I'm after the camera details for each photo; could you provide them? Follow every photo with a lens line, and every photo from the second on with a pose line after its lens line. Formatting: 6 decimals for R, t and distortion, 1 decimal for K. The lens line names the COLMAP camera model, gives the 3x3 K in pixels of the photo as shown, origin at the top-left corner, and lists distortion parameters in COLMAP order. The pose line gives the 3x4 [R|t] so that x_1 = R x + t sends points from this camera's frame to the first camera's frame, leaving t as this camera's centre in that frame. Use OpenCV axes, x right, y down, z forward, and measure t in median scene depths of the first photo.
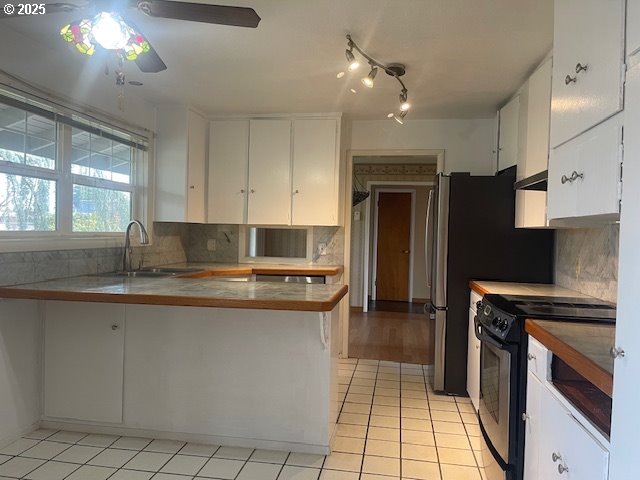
lens RADIAL K [[493.1, 0, 319.3], [0, 493.1, 240.2], [0, 0, 1]] dist [0.057399, -0.041123]
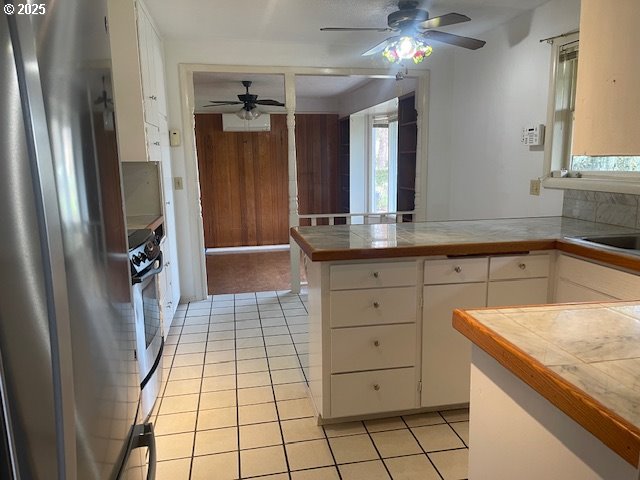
lens RADIAL K [[493.1, 0, 320.5], [0, 493.1, 241.0], [0, 0, 1]] dist [0.057399, -0.041123]
pose [[-0.936399, 0.046538, -0.347837, 0.295087], [-0.014802, 0.985049, 0.171640, -0.042891], [0.350624, 0.165872, -0.921710, 1.713747]]
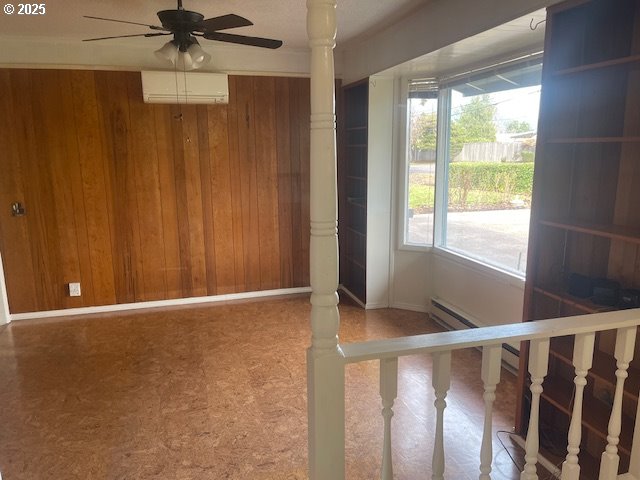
lens RADIAL K [[493.1, 0, 318.1], [0, 493.1, 238.9], [0, 0, 1]] dist [0.057399, -0.041123]
pose [[-0.902458, 0.062326, -0.426246, 0.142128], [-0.020960, 0.981953, 0.187960, -0.044630], [0.430268, 0.178560, -0.884865, 1.095870]]
